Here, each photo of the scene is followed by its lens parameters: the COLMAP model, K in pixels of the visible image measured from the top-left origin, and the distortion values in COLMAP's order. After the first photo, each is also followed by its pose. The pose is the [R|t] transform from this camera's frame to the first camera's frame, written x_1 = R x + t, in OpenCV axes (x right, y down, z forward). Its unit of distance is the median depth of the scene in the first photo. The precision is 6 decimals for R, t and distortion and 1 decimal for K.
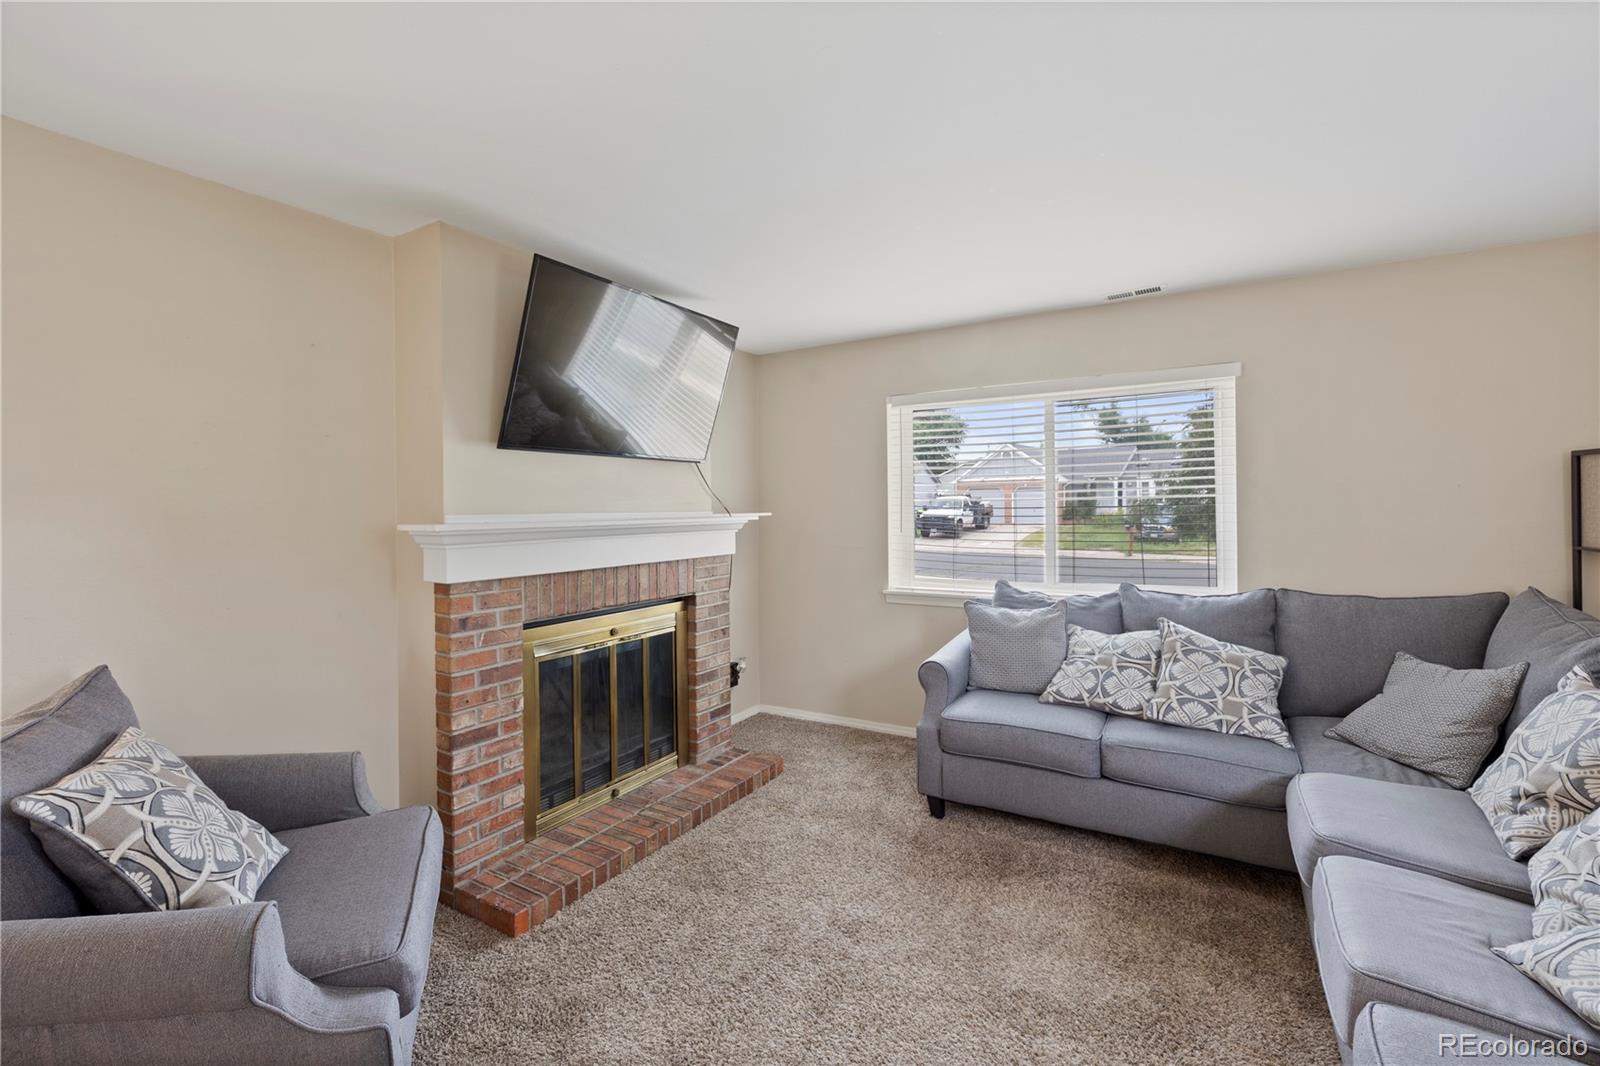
lens RADIAL K [[698.3, 0, 800.0], [0, 698.3, 516.7], [0, 0, 1]] dist [-0.002068, -0.000021]
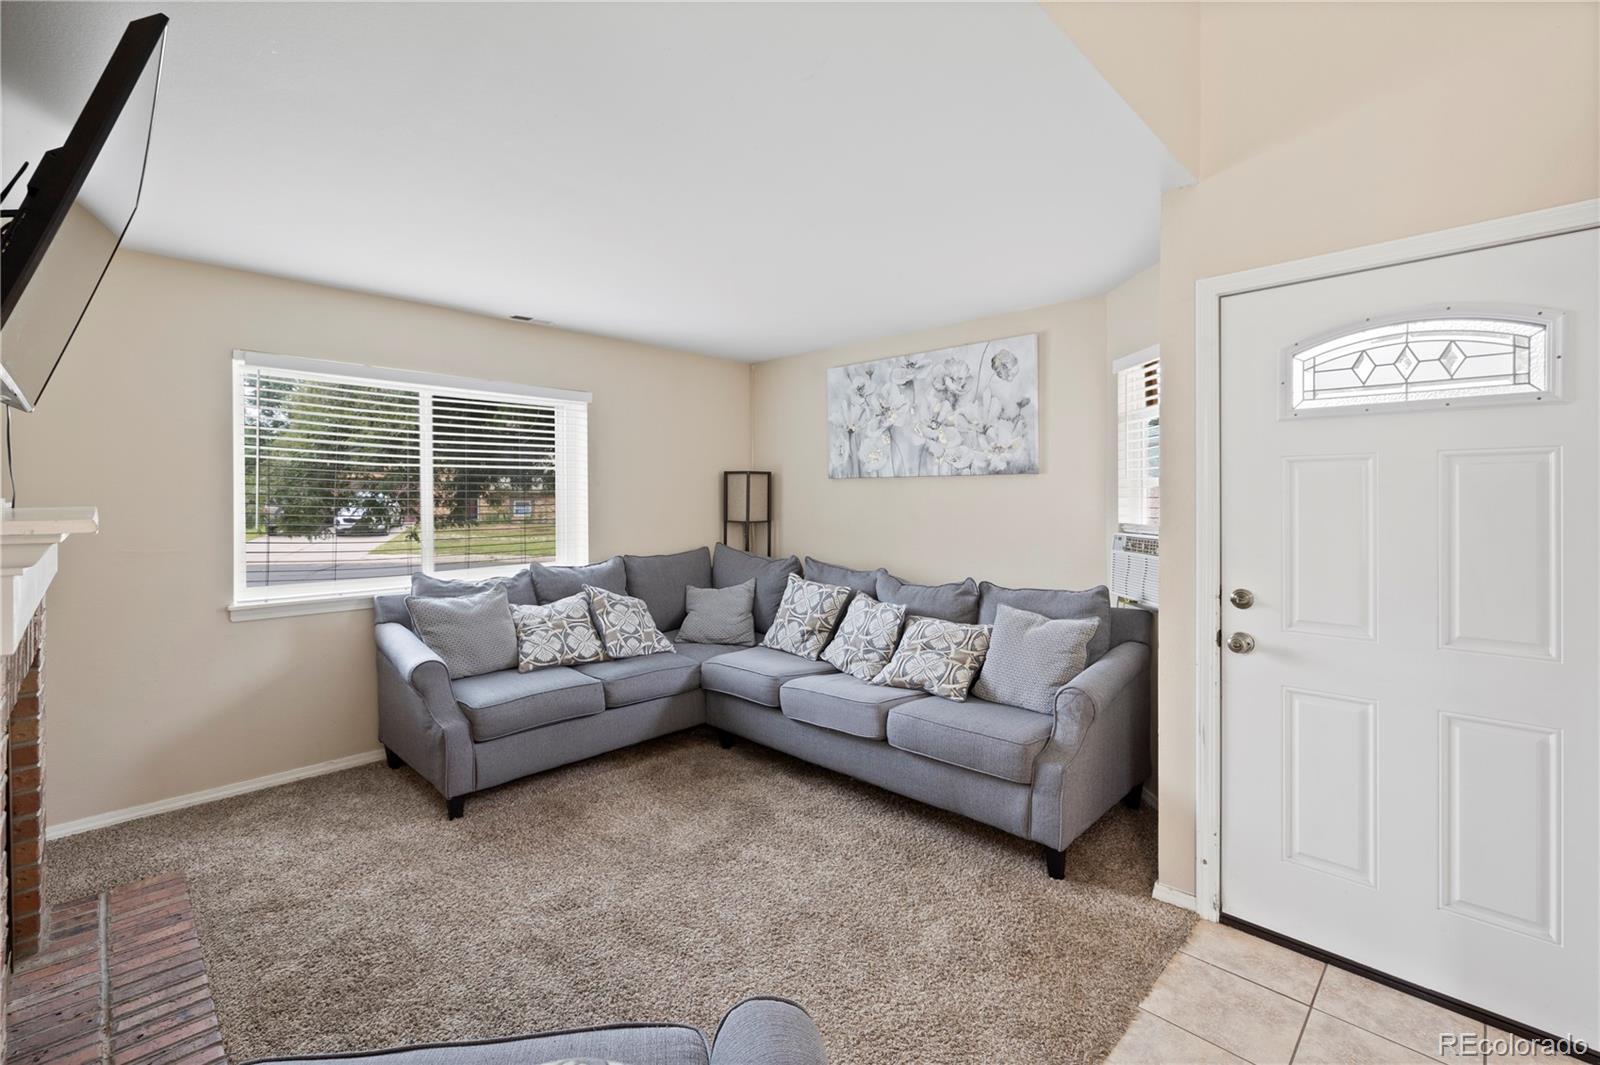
lens RADIAL K [[681.3, 0, 799.9], [0, 681.3, 510.1], [0, 0, 1]] dist [-0.003148, -0.000206]
pose [[0.227241, -0.005917, 0.973821, -0.694108], [0.010418, 0.999939, 0.003645, 0.008517], [-0.973783, 0.009317, 0.227288, 0.366582]]
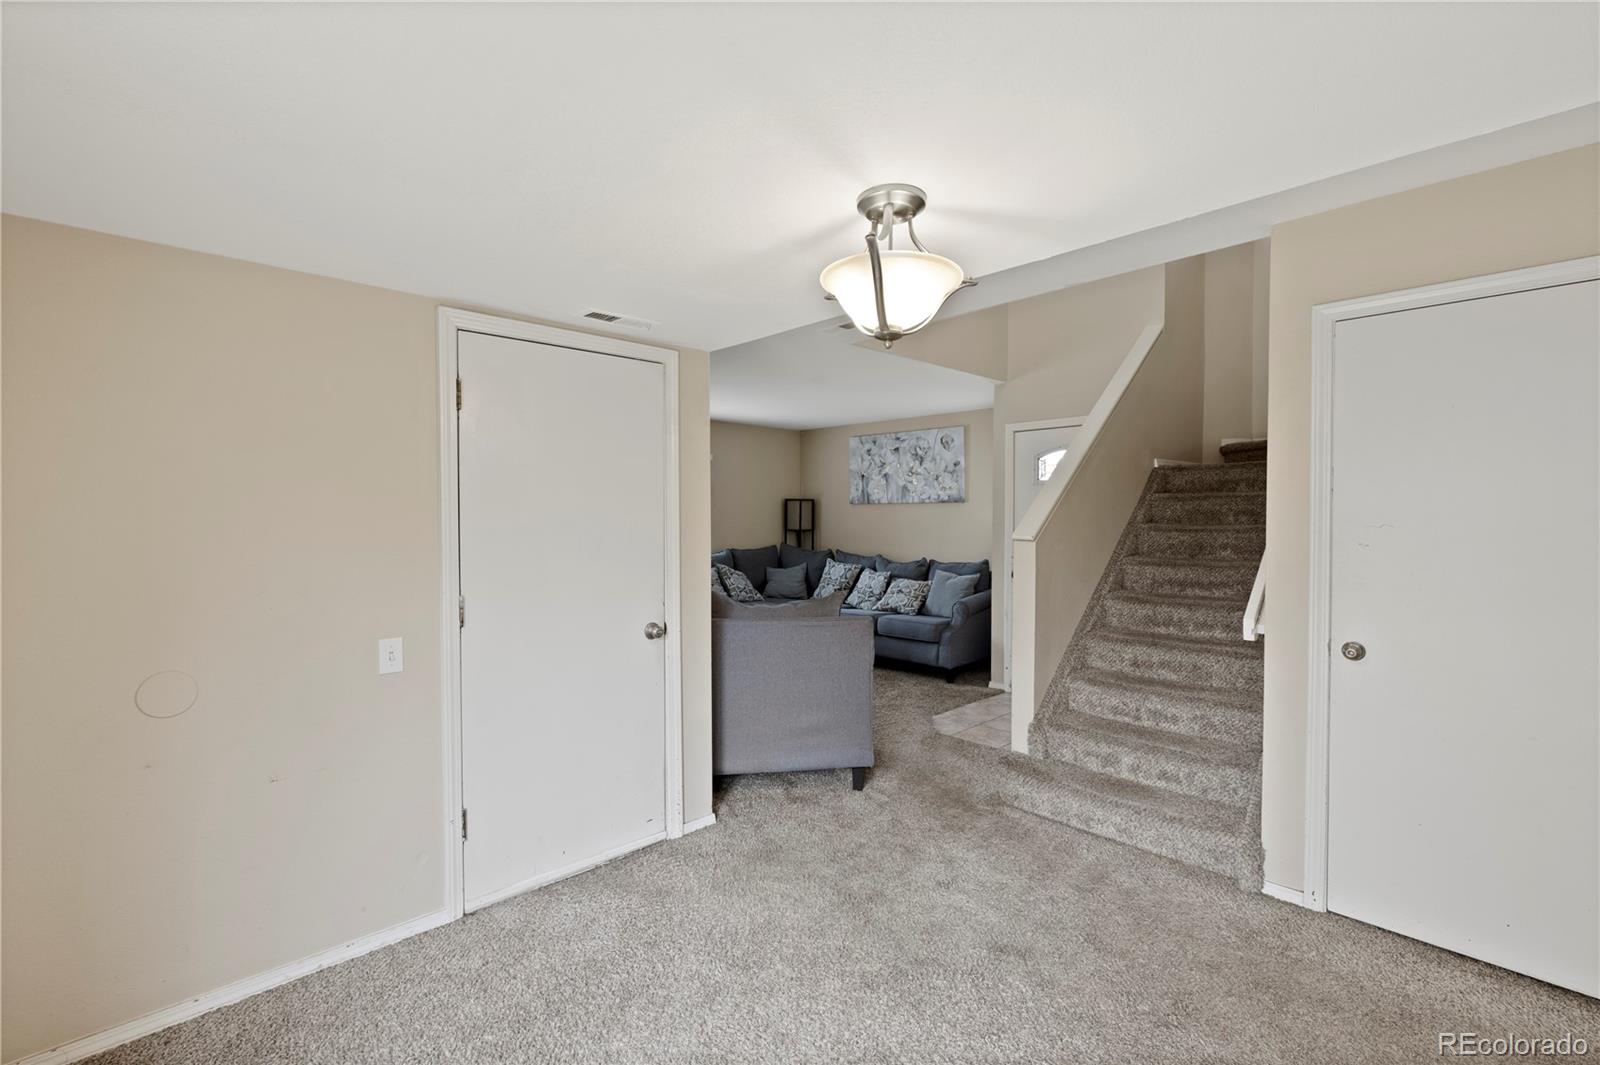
lens RADIAL K [[681.3, 0, 799.9], [0, 681.3, 510.1], [0, 0, 1]] dist [-0.003148, -0.000206]
pose [[0.258672, 0.019847, 0.965761, -1.811536], [0.006670, 0.999728, -0.022331, 0.024806], [-0.965942, 0.012218, 0.258469, 0.150837]]
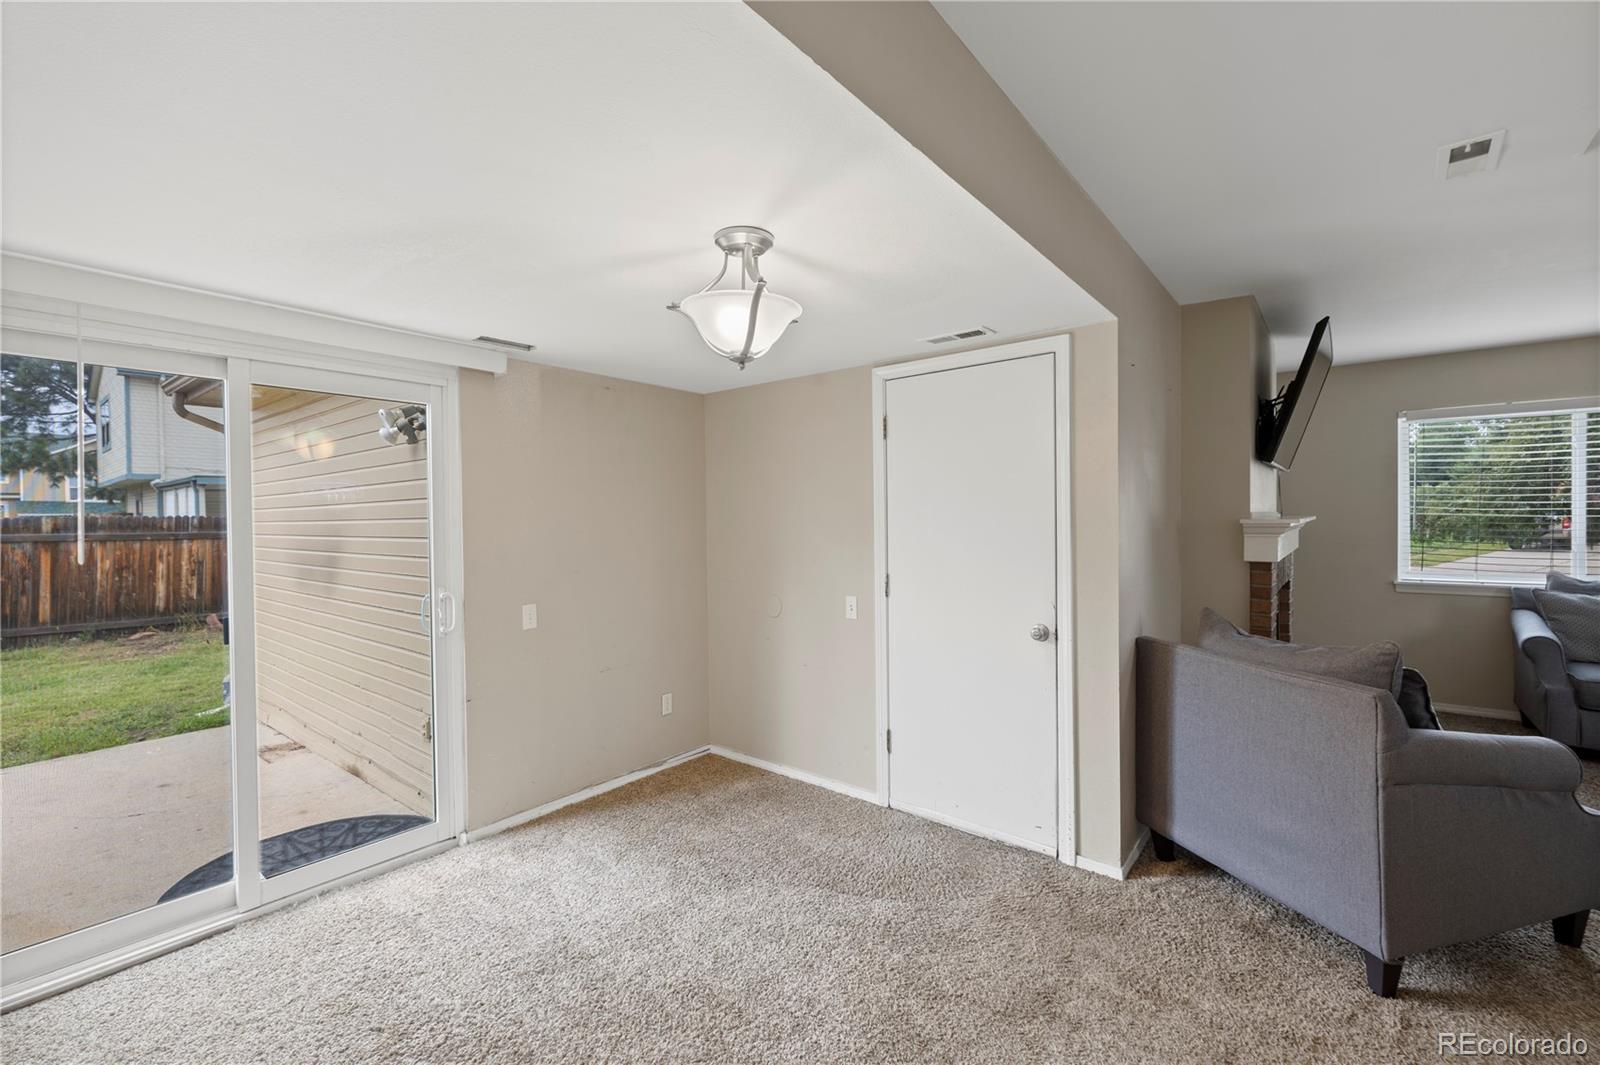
lens RADIAL K [[692.3, 0, 791.1], [0, 692.3, 510.6], [0, 0, 1]] dist [-0.000539, -0.000203]
pose [[0.990425, 0.003008, -0.138019, -1.095441], [-0.005262, 0.999859, -0.015971, 0.020771], [0.137951, 0.016545, 0.990301, -0.423308]]
